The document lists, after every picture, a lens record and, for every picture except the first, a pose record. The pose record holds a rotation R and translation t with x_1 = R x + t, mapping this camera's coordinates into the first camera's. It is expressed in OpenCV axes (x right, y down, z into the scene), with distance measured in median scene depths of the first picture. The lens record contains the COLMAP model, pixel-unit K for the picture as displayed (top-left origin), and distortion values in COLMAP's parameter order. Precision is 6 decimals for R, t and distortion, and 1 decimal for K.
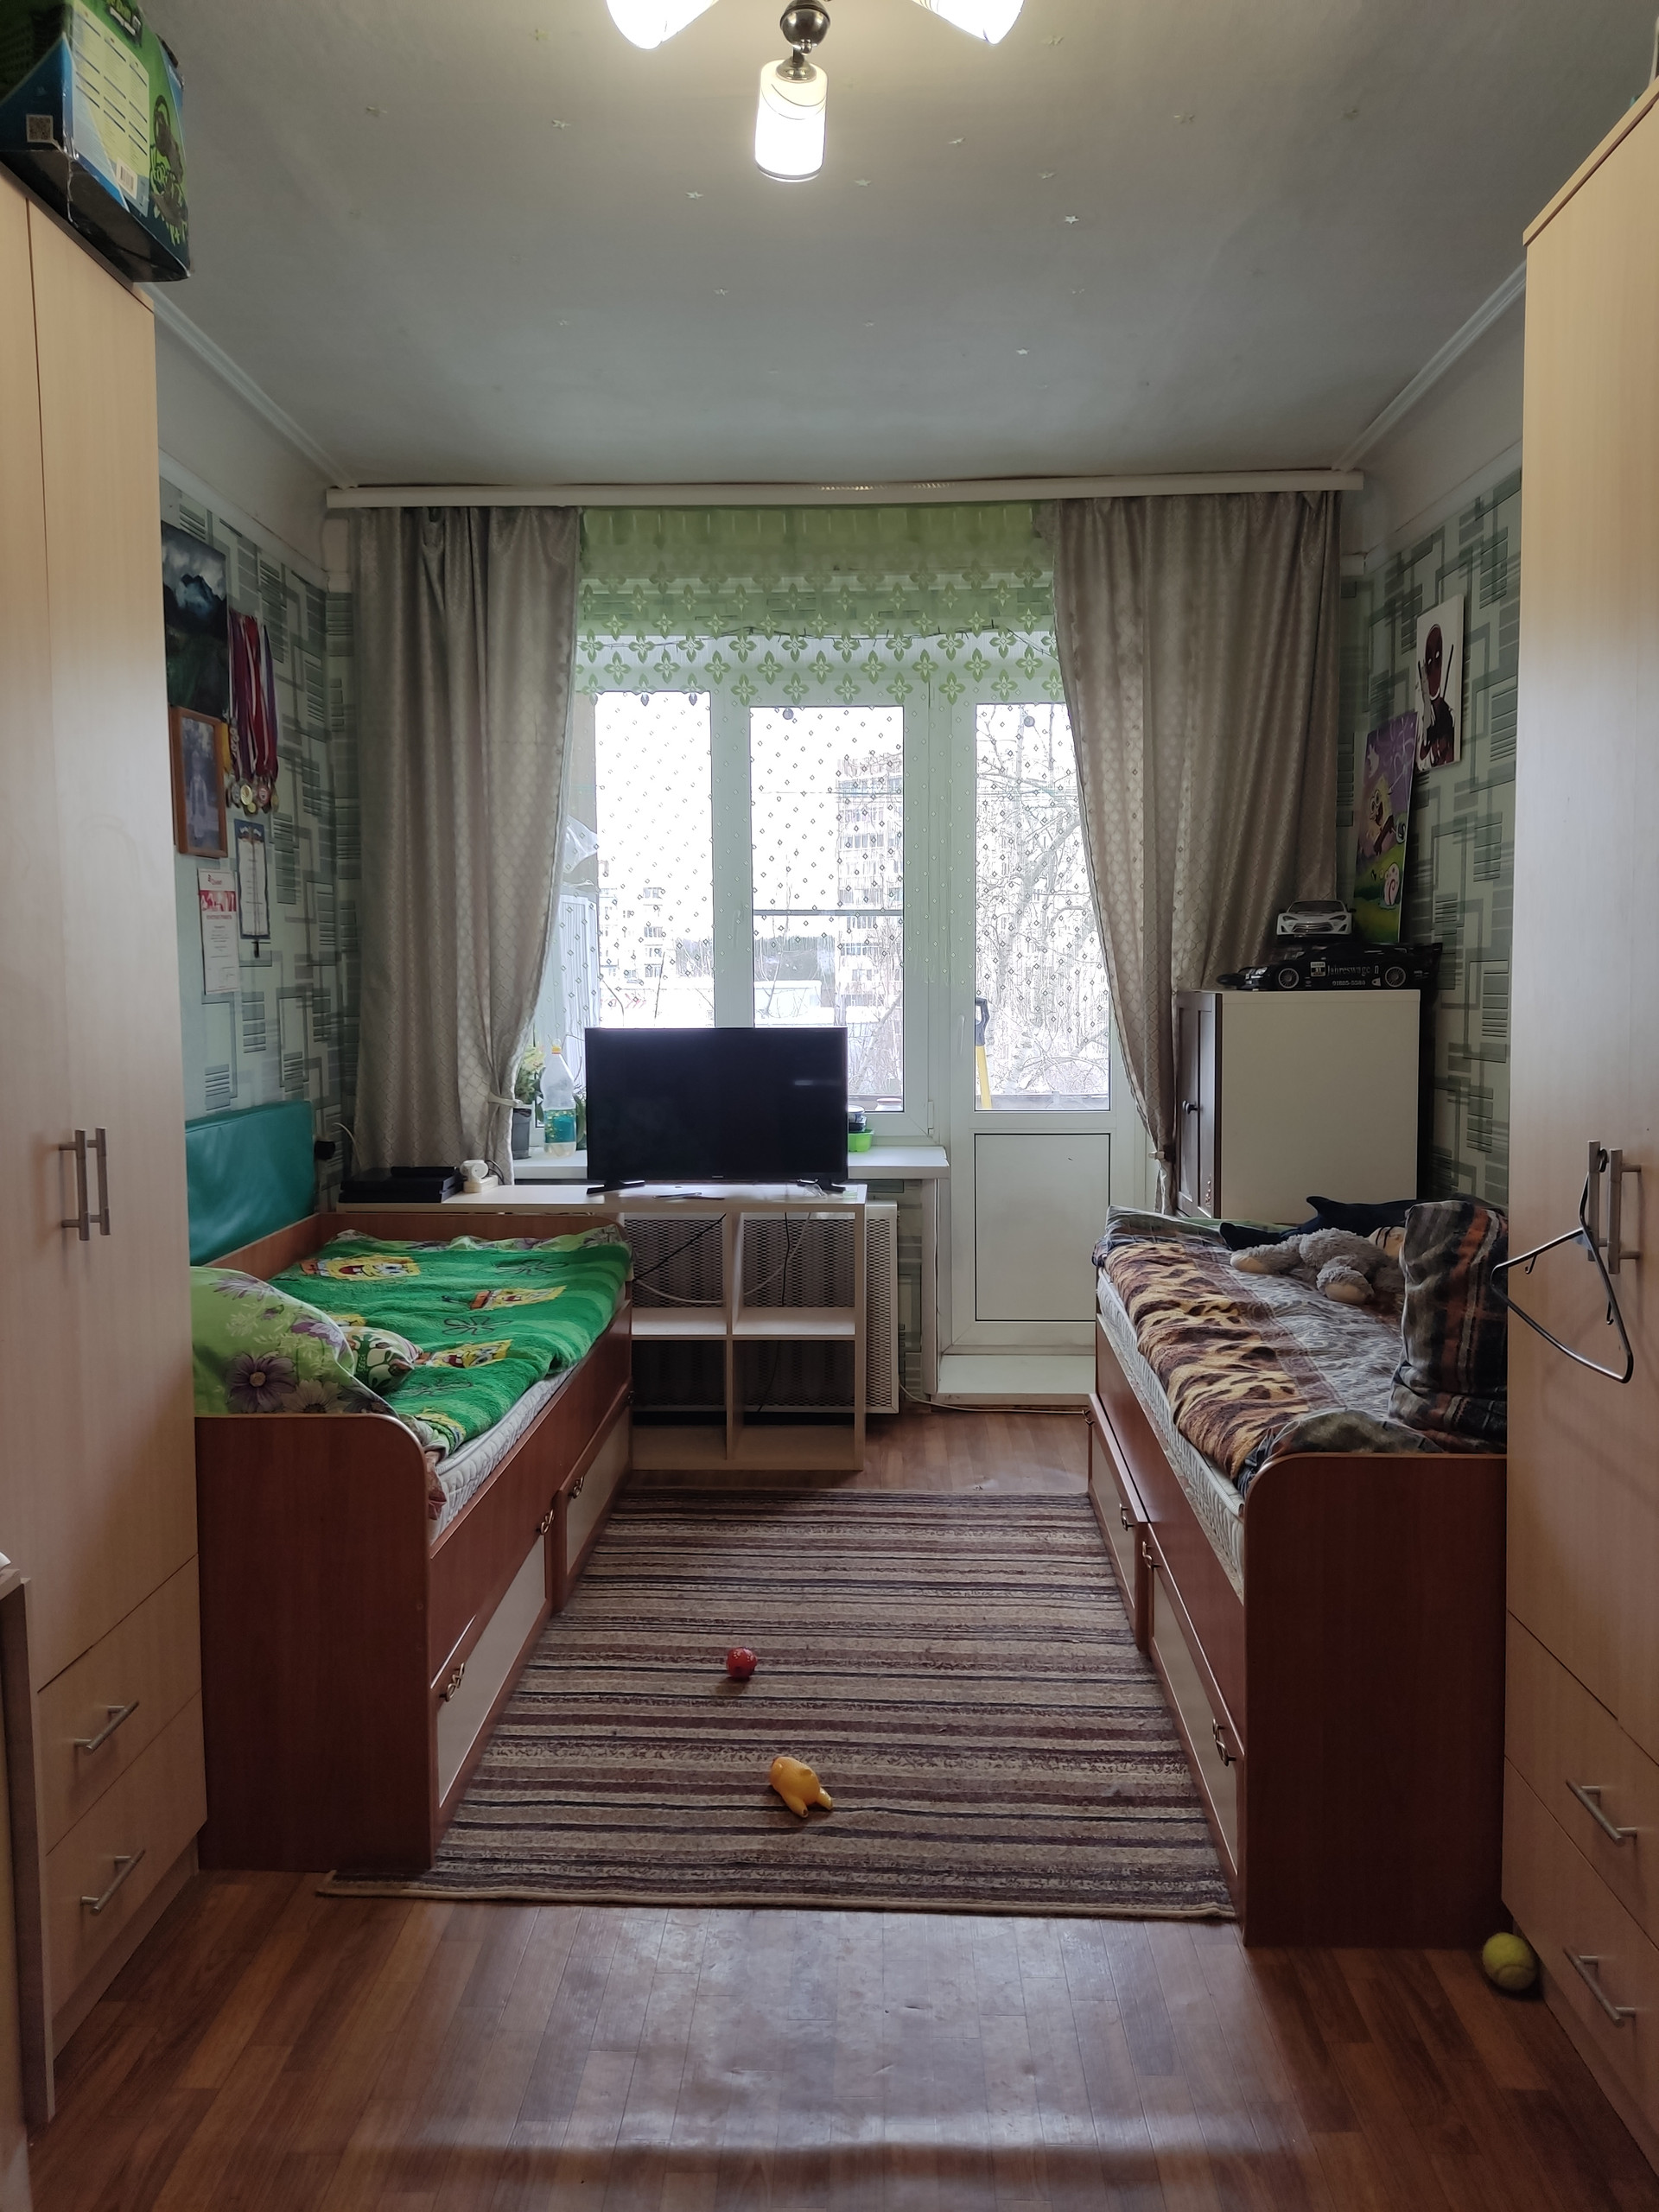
lens RADIAL K [[1624.7, 0, 852.7], [0, 1624.7, 1103.5], [0, 0, 1]] dist [0.100234, -0.179623]
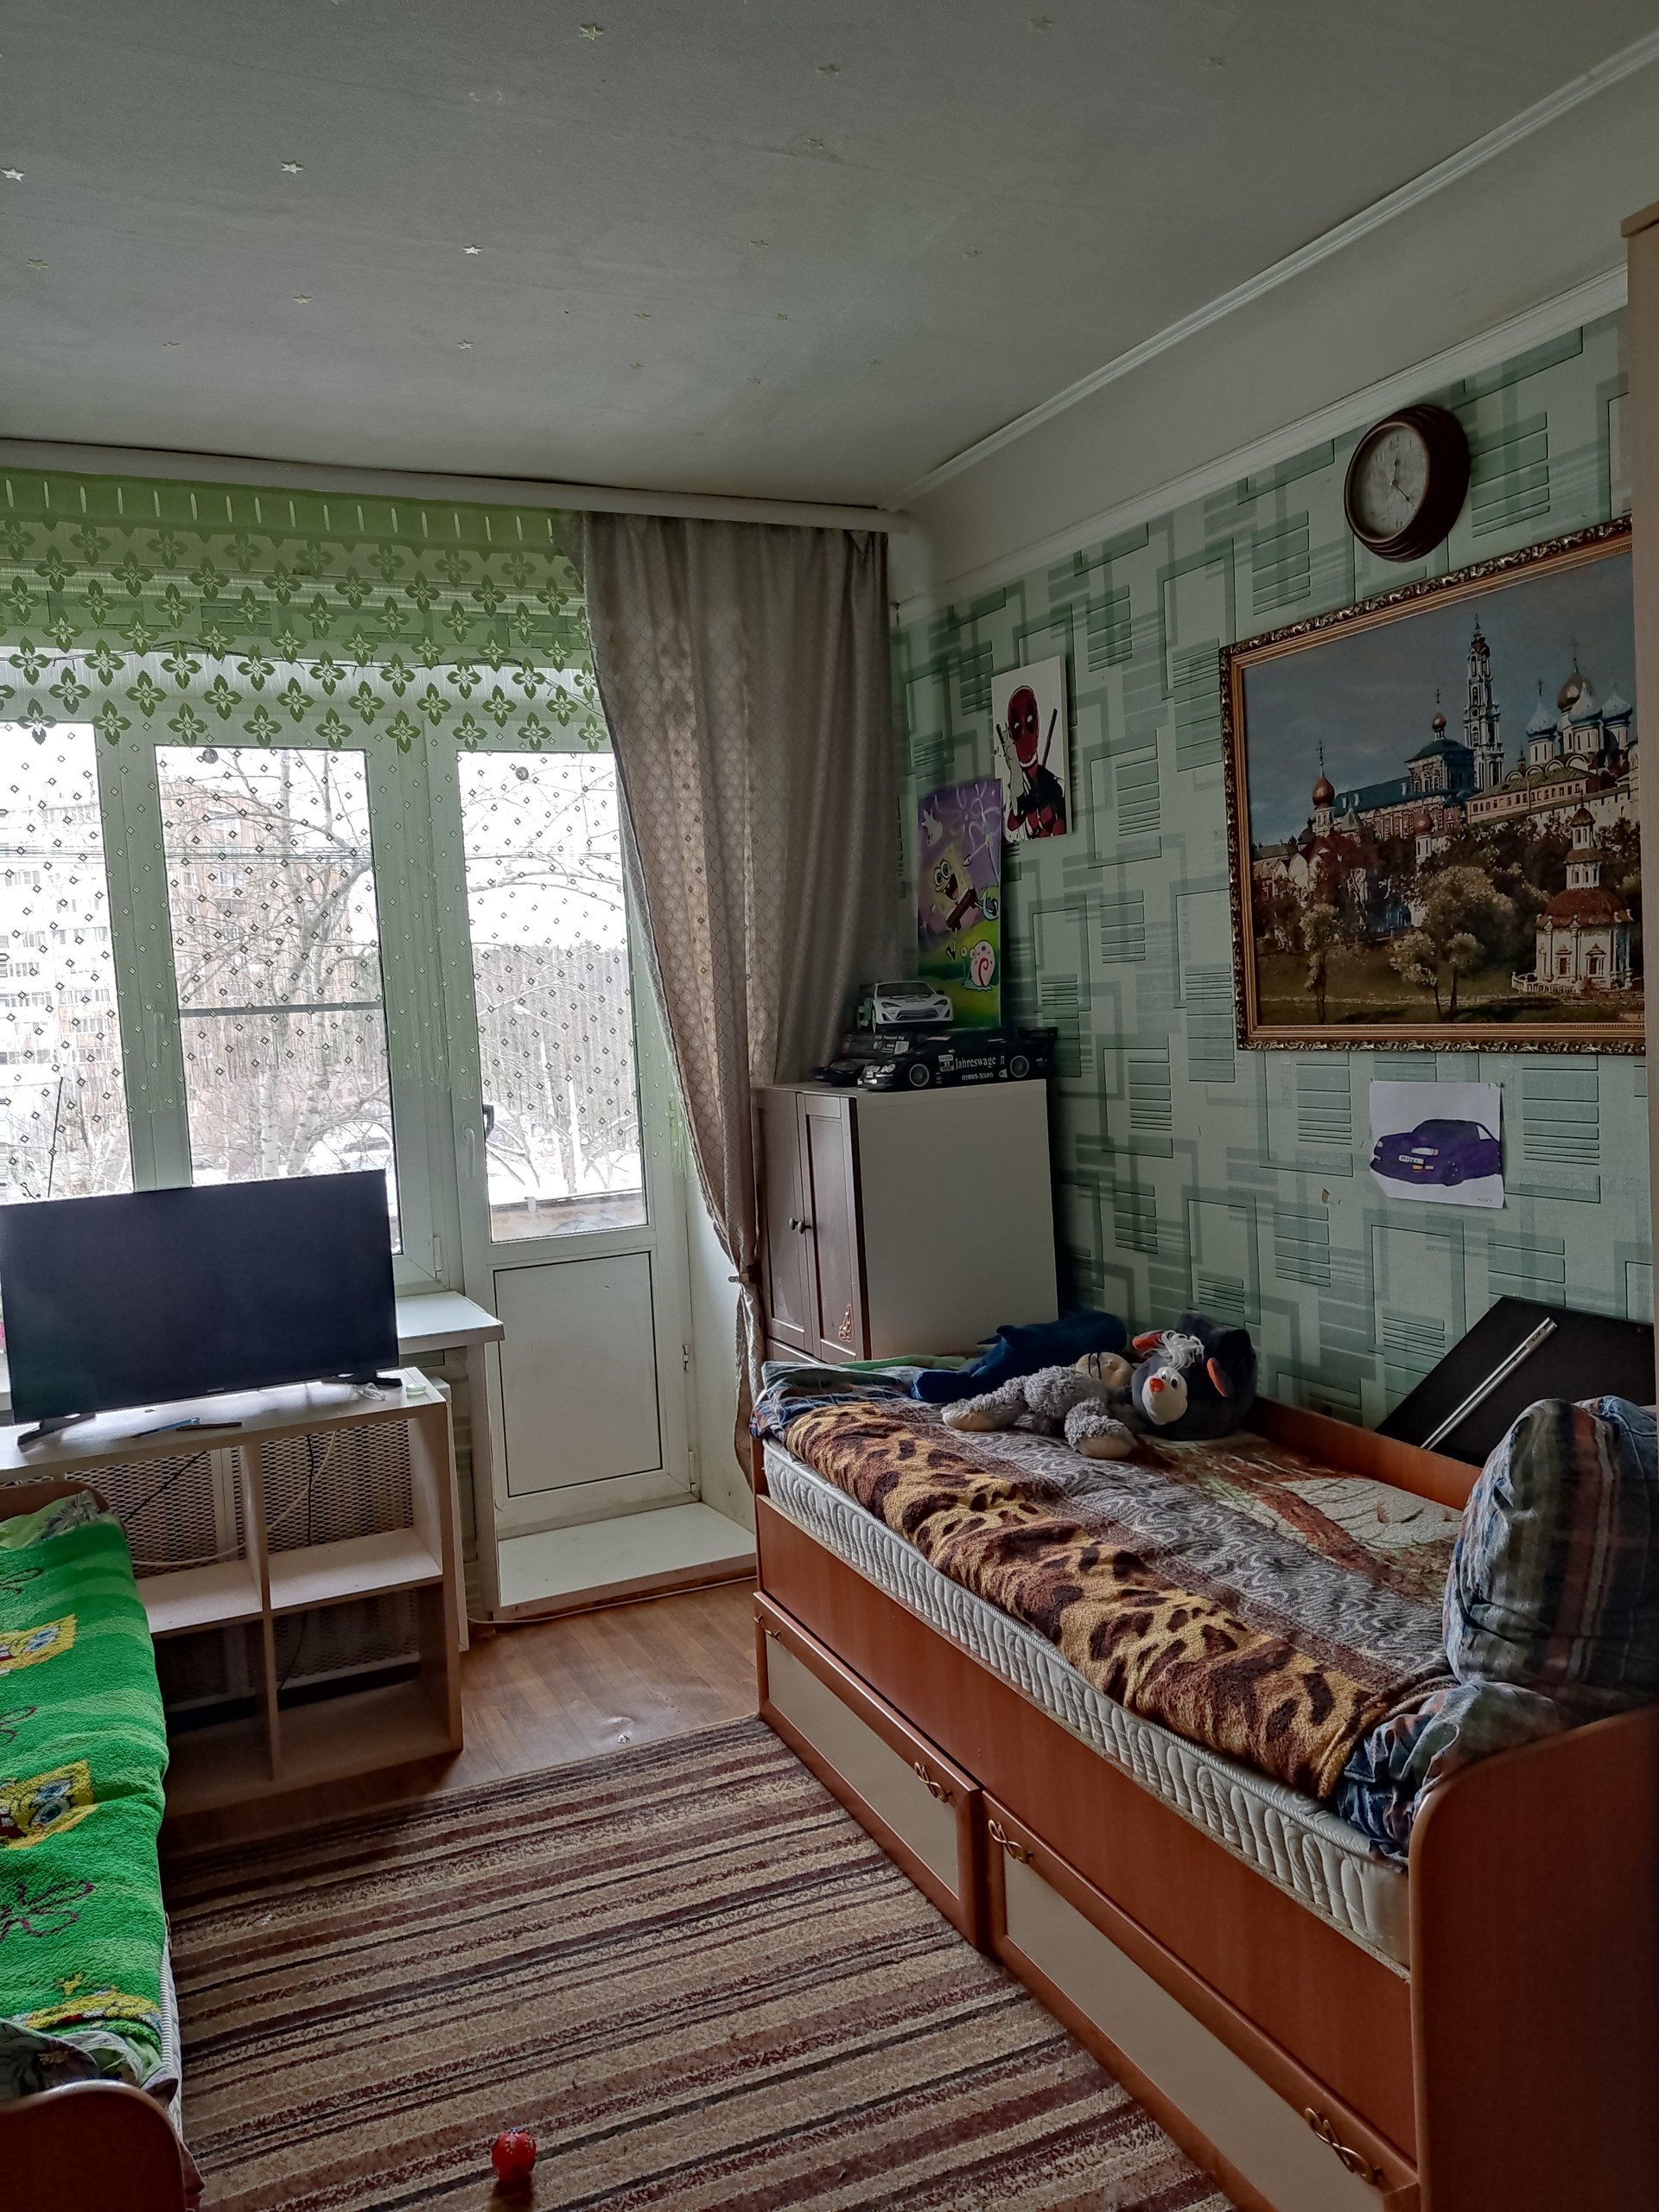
lens RADIAL K [[1624.7, 0, 852.7], [0, 1624.7, 1103.5], [0, 0, 1]] dist [0.100234, -0.179623]
pose [[0.891035, -0.072242, 0.448150, -0.161831], [0.081818, 0.996645, -0.002015, -0.062447], [-0.446501, 0.038462, 0.893956, 0.228267]]
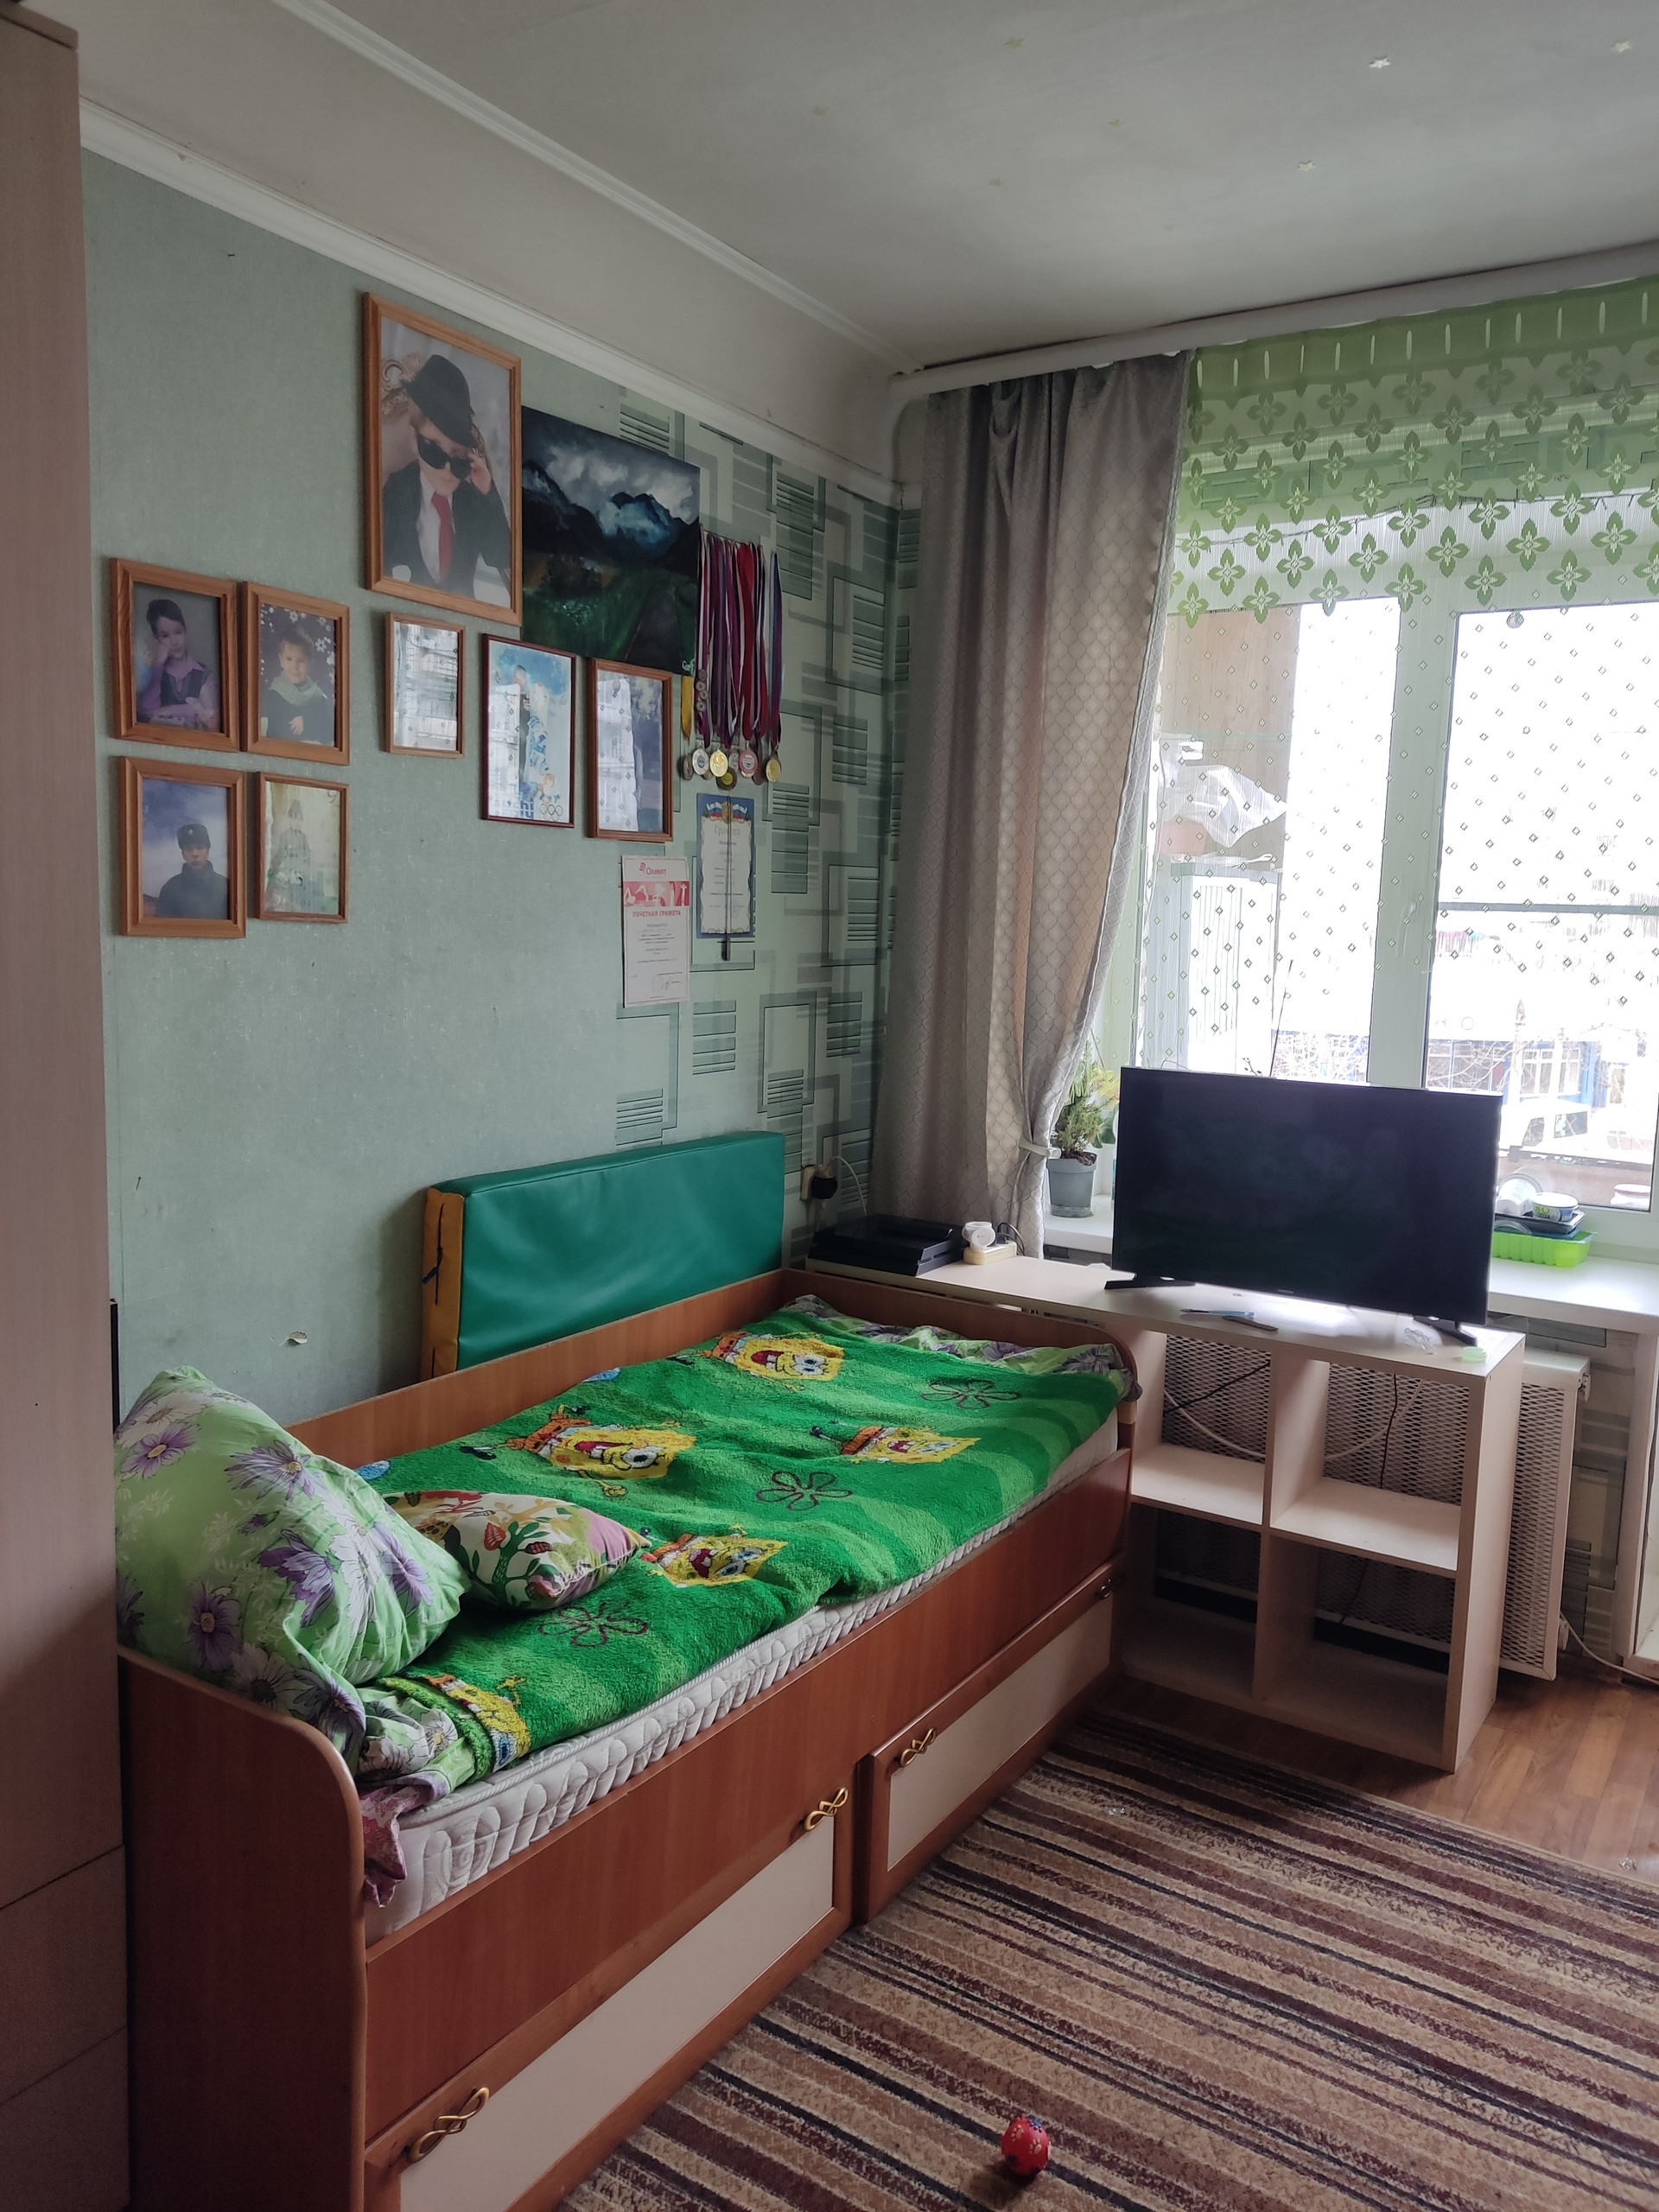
lens RADIAL K [[1634.1, 0, 836.5], [0, 1634.1, 1103.4], [0, 0, 1]] dist [0.107129, -0.204347]
pose [[0.852083, 0.088266, -0.515911, 0.119815], [-0.073777, 0.996091, 0.048569, -0.060491], [0.518182, -0.003322, 0.855264, 0.315784]]
